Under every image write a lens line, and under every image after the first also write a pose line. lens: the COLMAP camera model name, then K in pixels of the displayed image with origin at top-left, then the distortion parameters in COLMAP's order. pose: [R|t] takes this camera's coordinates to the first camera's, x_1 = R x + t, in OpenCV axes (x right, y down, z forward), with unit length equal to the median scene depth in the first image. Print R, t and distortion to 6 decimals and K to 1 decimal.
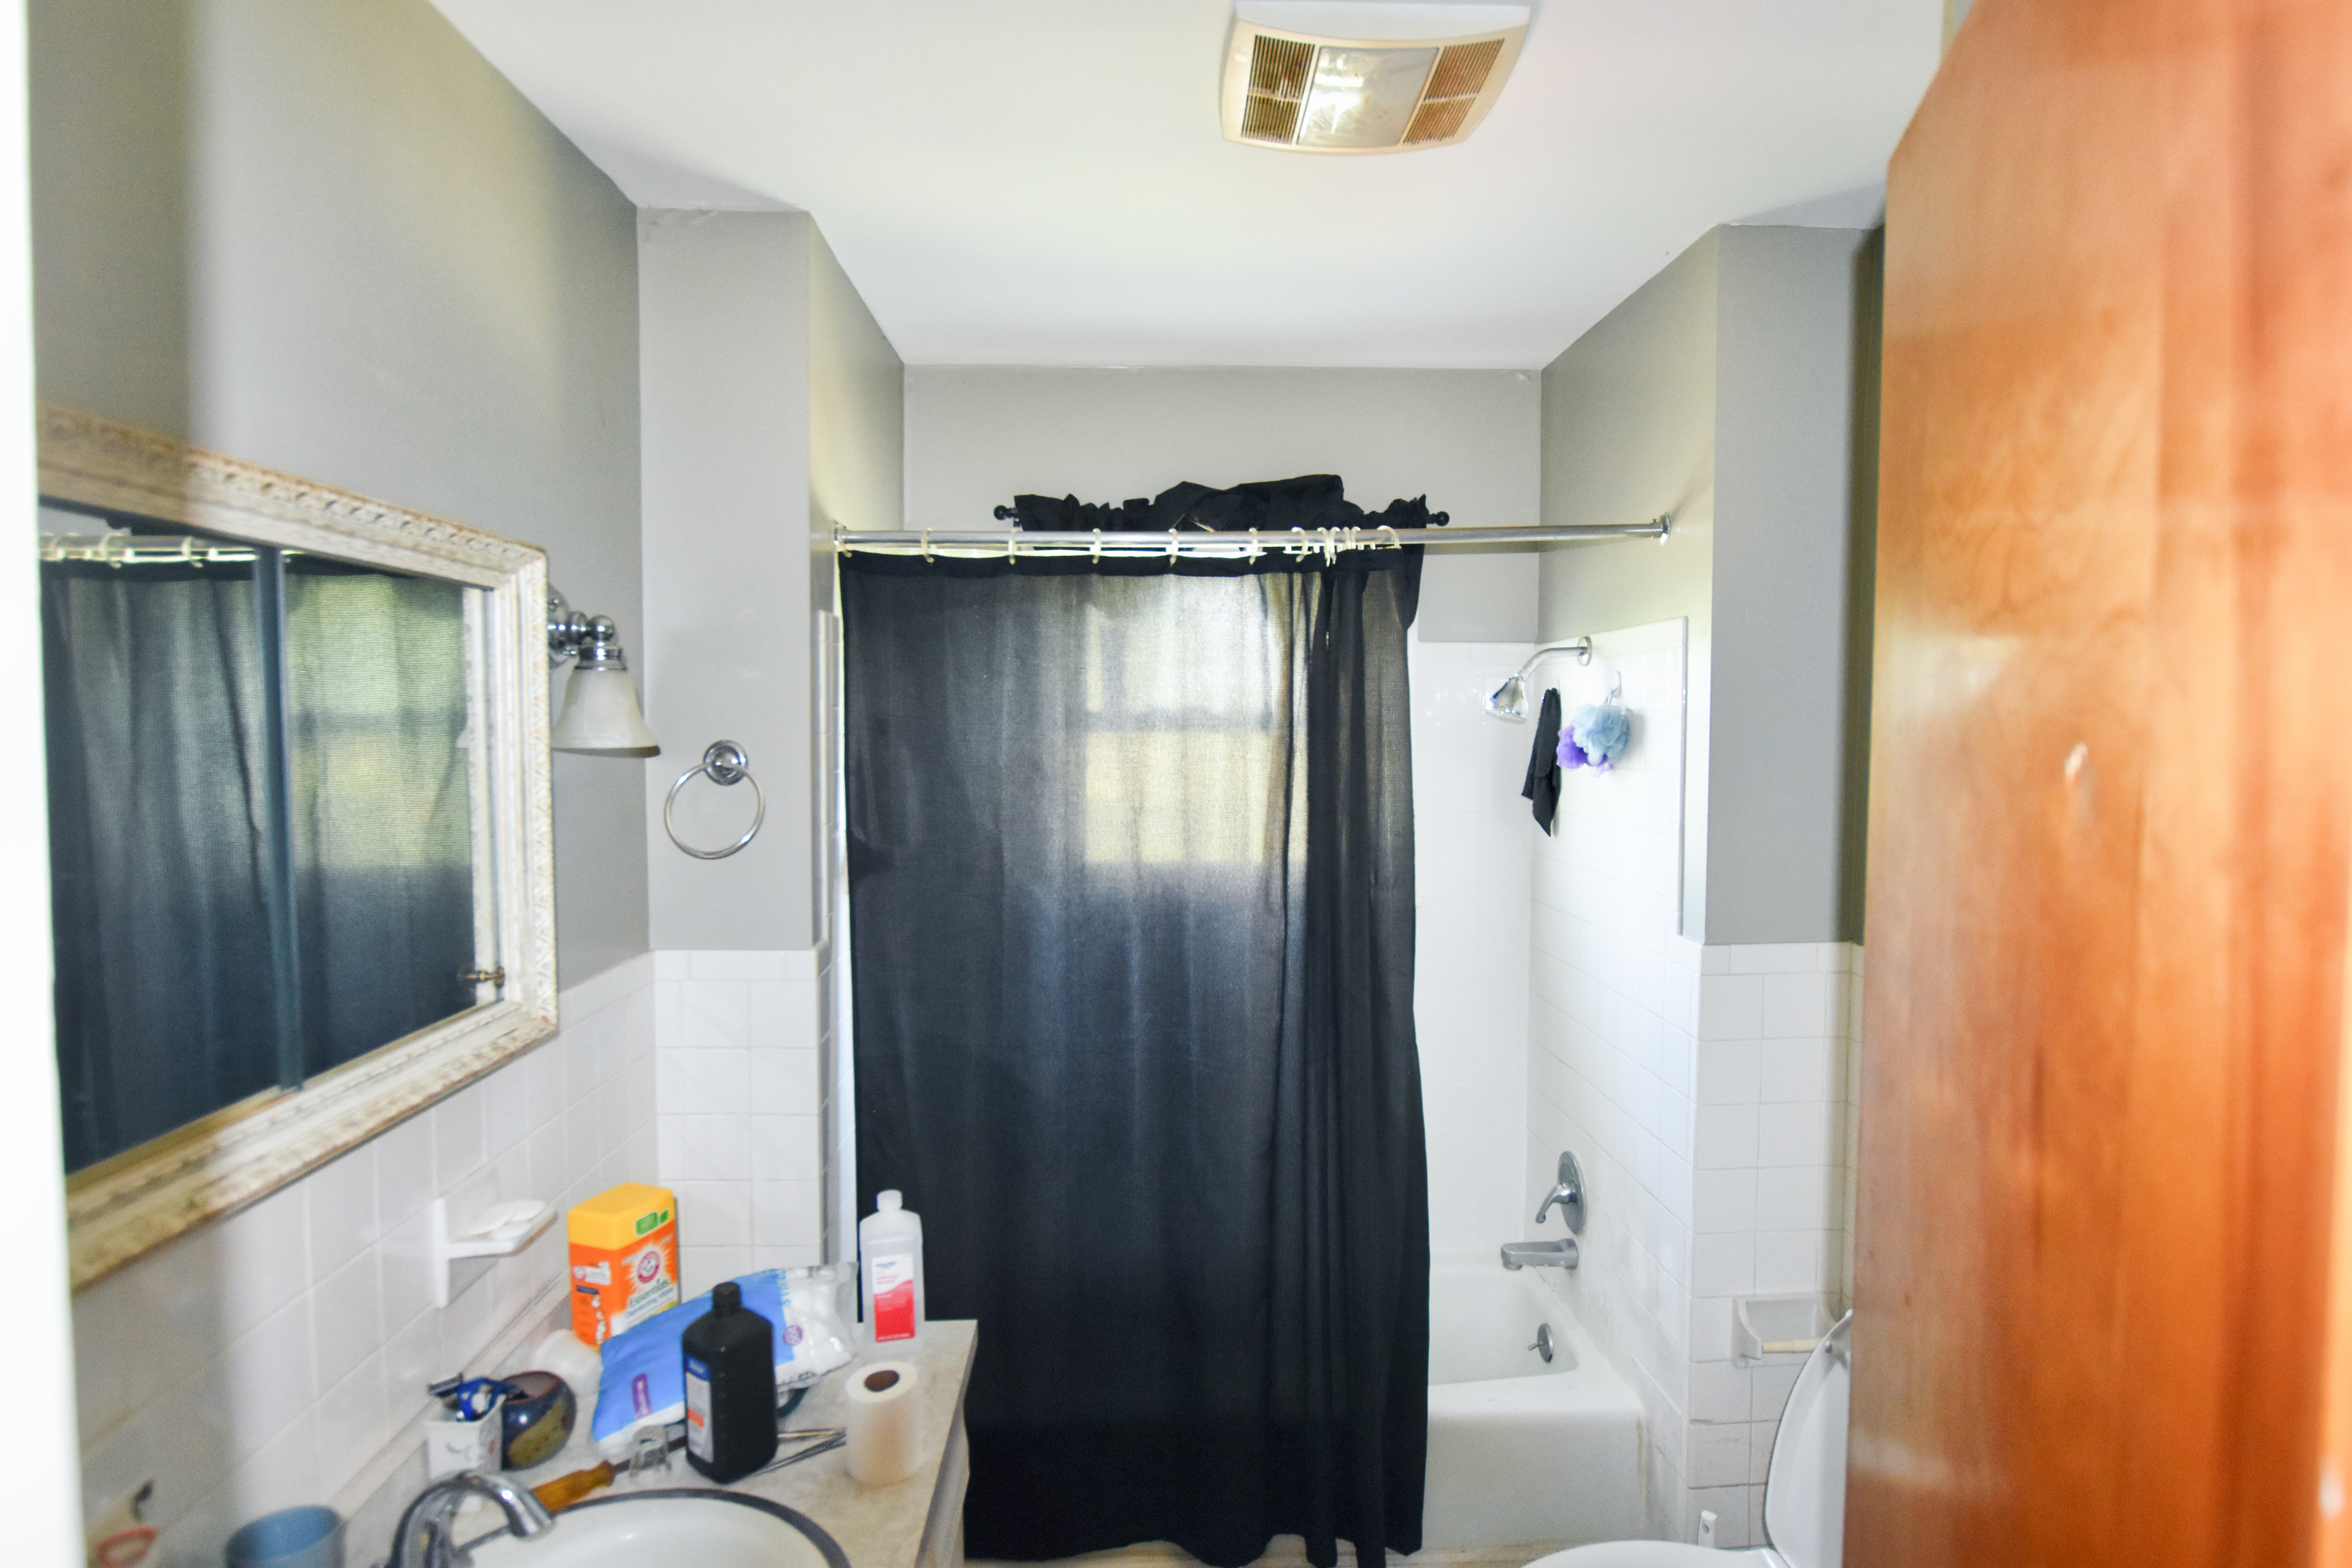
lens RADIAL K [[1273.7, 0, 1177.9], [0, 1273.7, 785.8], [0, 0, 1]] dist [-0.014602, 0.000958]
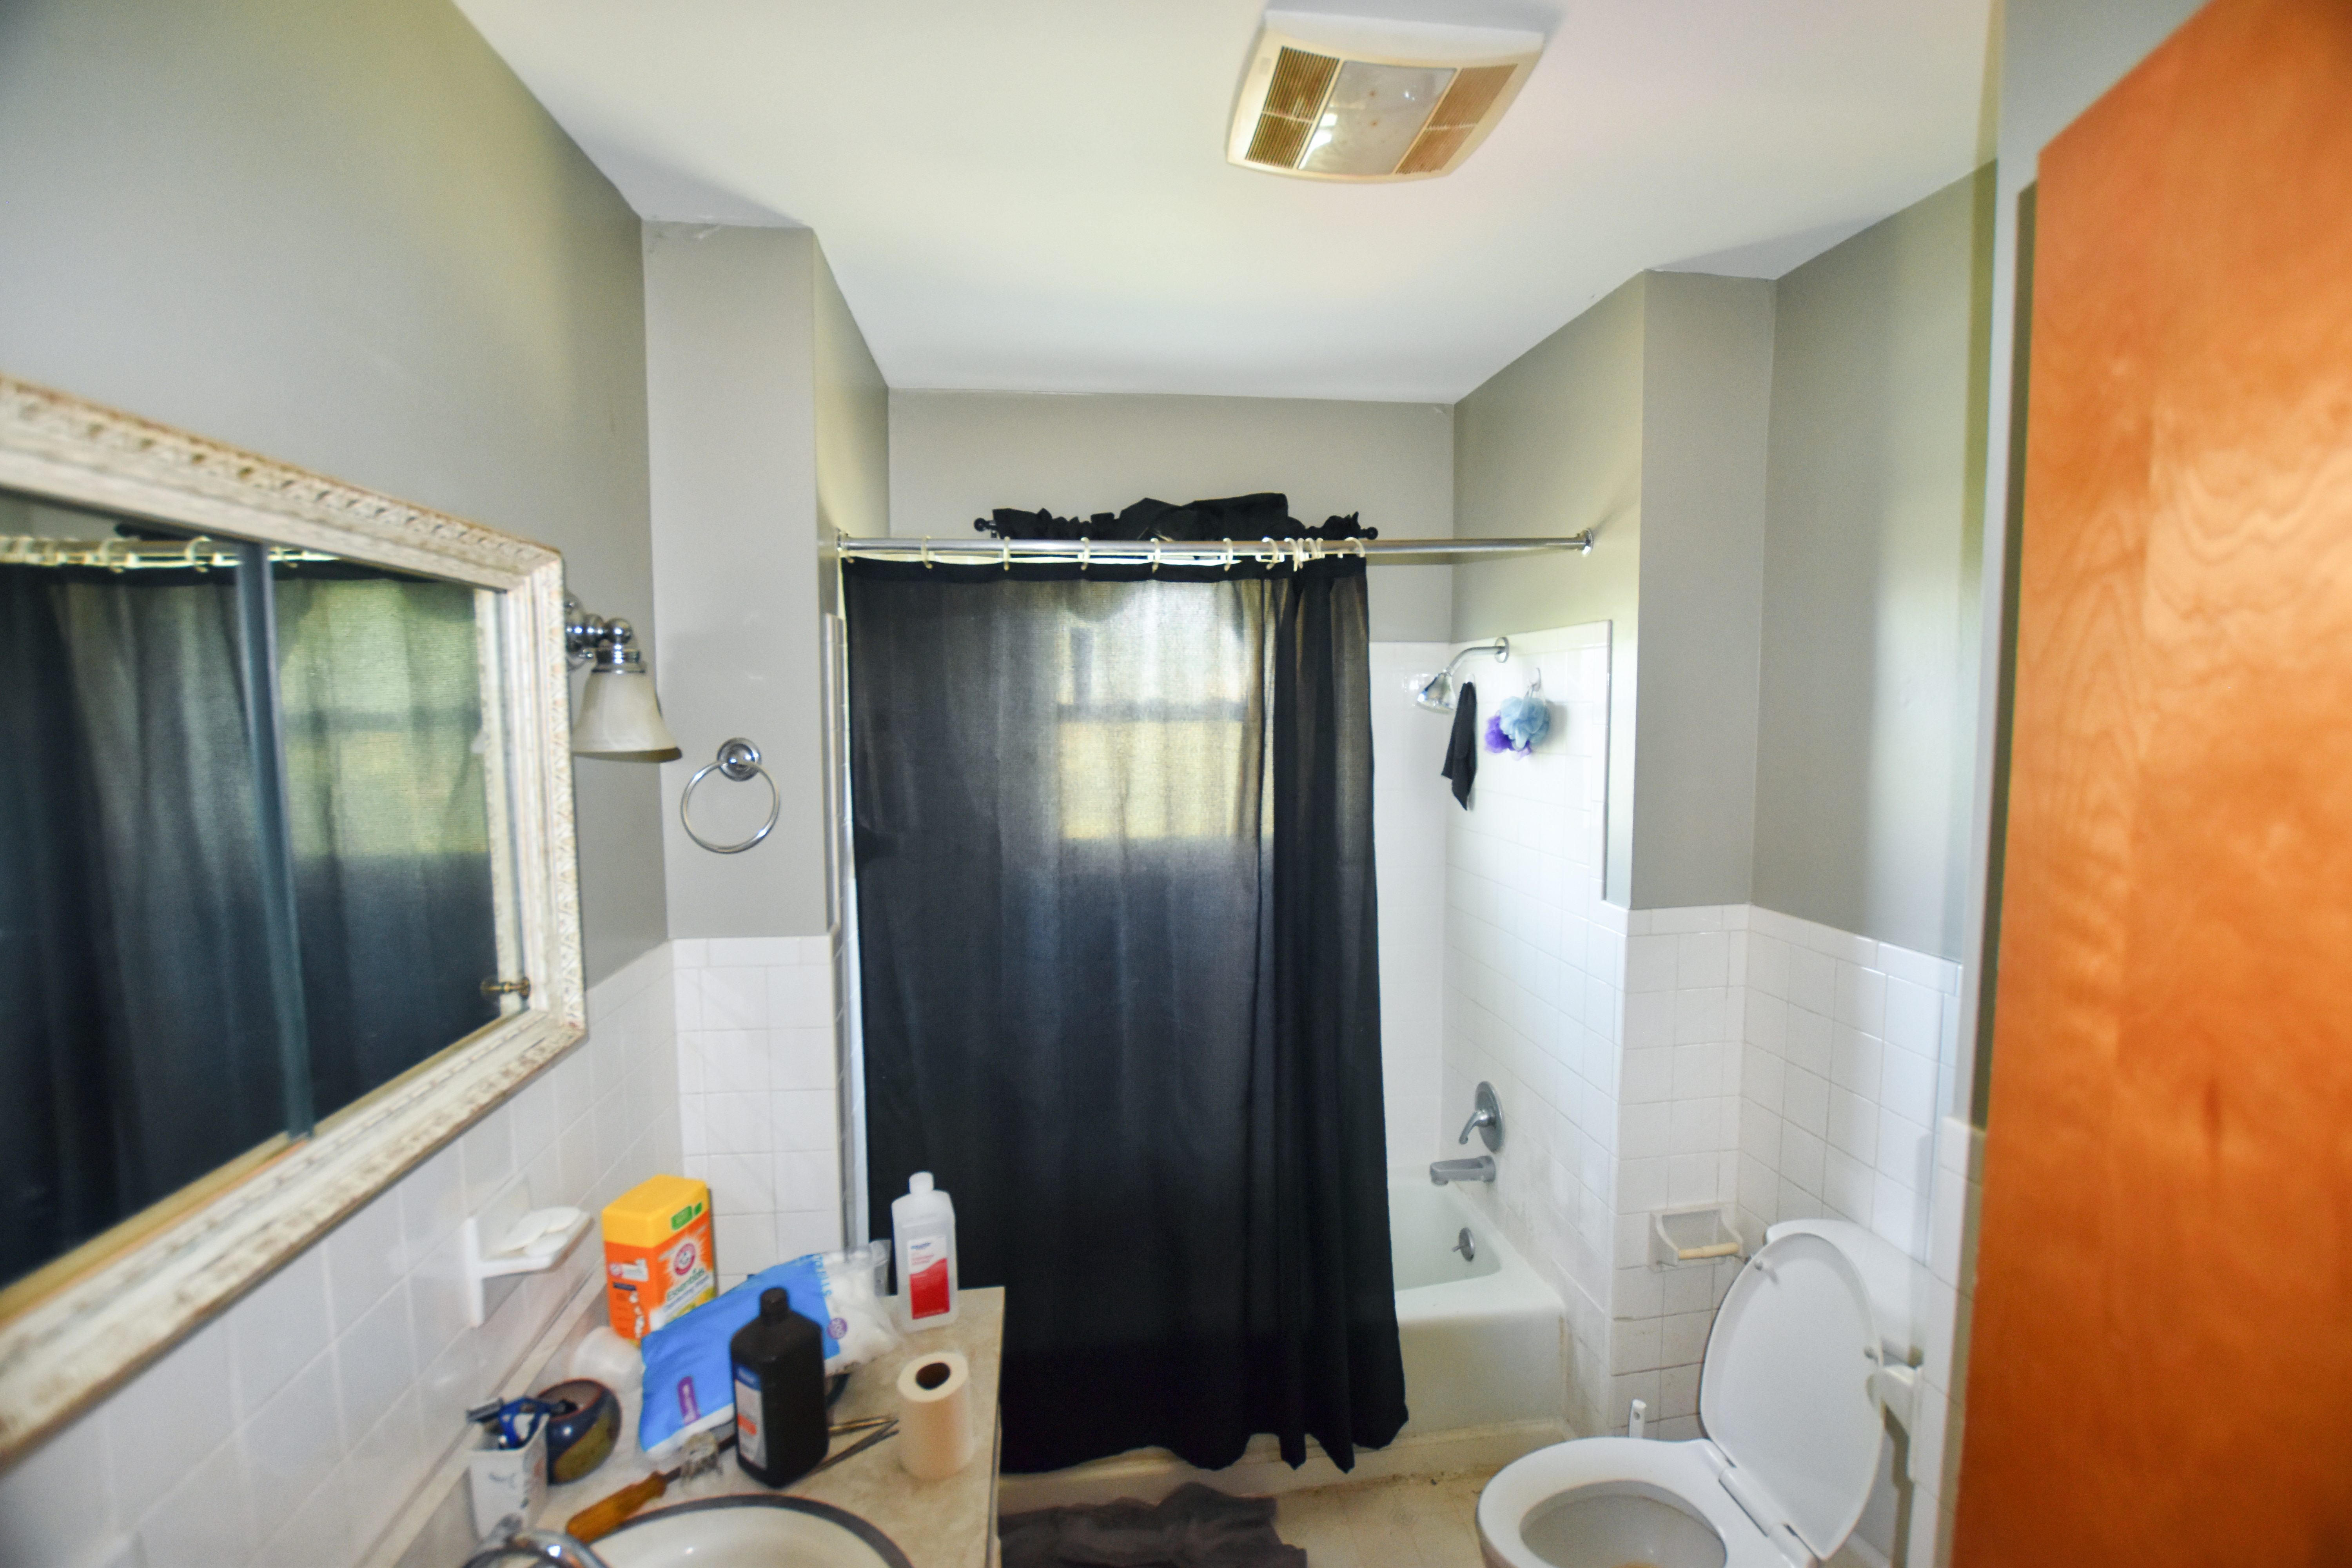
lens RADIAL K [[1038.2, 0, 1178.2], [0, 1038.2, 785.8], [0, 0, 1]] dist [-0.025299, -0.000315]
pose [[0.995897, -0.013253, 0.089519, -0.074064], [0.010830, 0.999563, 0.027493, -0.016250], [-0.089844, -0.026411, 0.995606, 0.123521]]
